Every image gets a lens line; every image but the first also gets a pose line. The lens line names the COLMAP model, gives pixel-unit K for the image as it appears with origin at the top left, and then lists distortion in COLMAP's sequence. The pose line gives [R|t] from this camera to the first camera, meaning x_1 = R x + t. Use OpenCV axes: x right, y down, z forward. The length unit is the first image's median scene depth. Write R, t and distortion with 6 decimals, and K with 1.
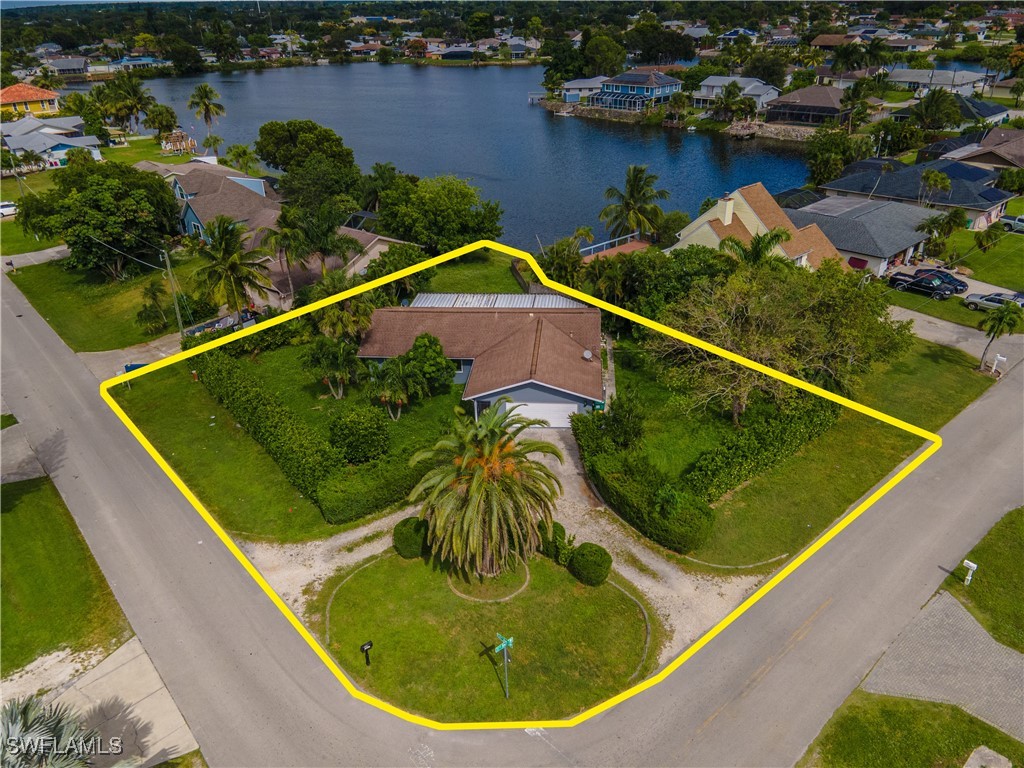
lens RADIAL K [[745.3, 0, 509.4], [0, 745.3, 381.2], [0, 0, 1]] dist [0.027052, 0.035328]
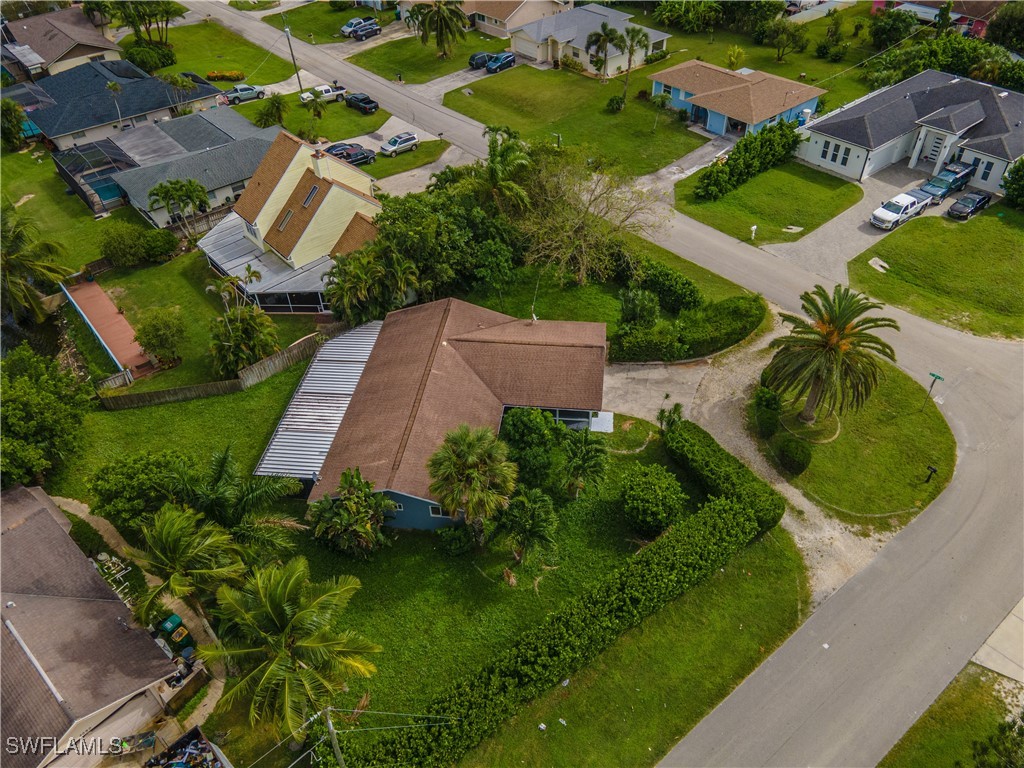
lens RADIAL K [[742.9, 0, 512.0], [0, 742.9, 384.0], [0, 0, 1]] dist [0.038749, -0.000006]
pose [[0.038455, -0.640189, 0.767254, -0.741352], [0.489501, 0.681455, 0.544065, -0.547865], [-0.871154, 0.354650, 0.339579, 0.731878]]
